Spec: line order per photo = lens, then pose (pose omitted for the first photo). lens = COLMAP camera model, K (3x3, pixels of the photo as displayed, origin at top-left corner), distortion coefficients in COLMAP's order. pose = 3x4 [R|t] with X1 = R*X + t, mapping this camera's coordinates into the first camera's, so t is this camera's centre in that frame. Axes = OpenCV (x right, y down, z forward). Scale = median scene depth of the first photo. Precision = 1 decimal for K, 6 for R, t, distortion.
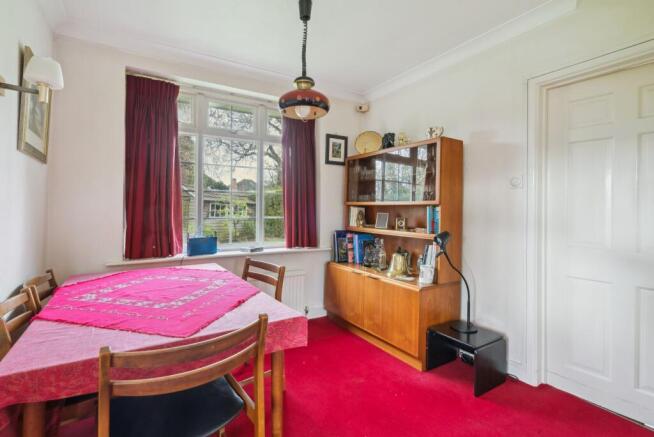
lens RADIAL K [[308.2, 0, 327.0], [0, 308.2, 218.5], [0, 0, 1]] dist [-0.002834, -0.000283]
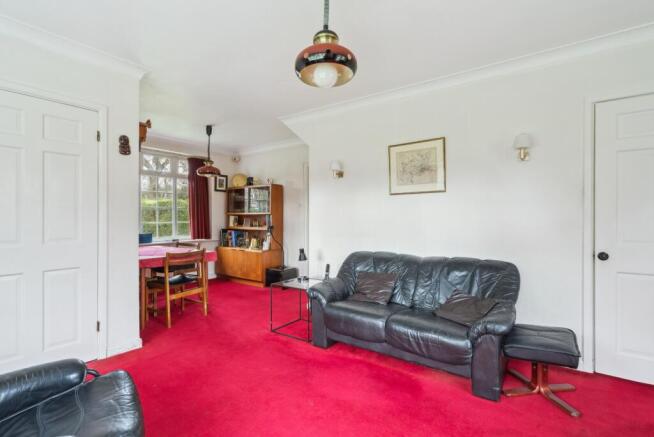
lens RADIAL K [[308.2, 0, 327.0], [0, 308.2, 218.5], [0, 0, 1]] dist [-0.002834, -0.000283]
pose [[0.926913, -0.009197, 0.375163, -0.077443], [0.019612, 0.999521, -0.023951, 0.035529], [-0.374763, 0.029558, 0.926649, -0.938010]]
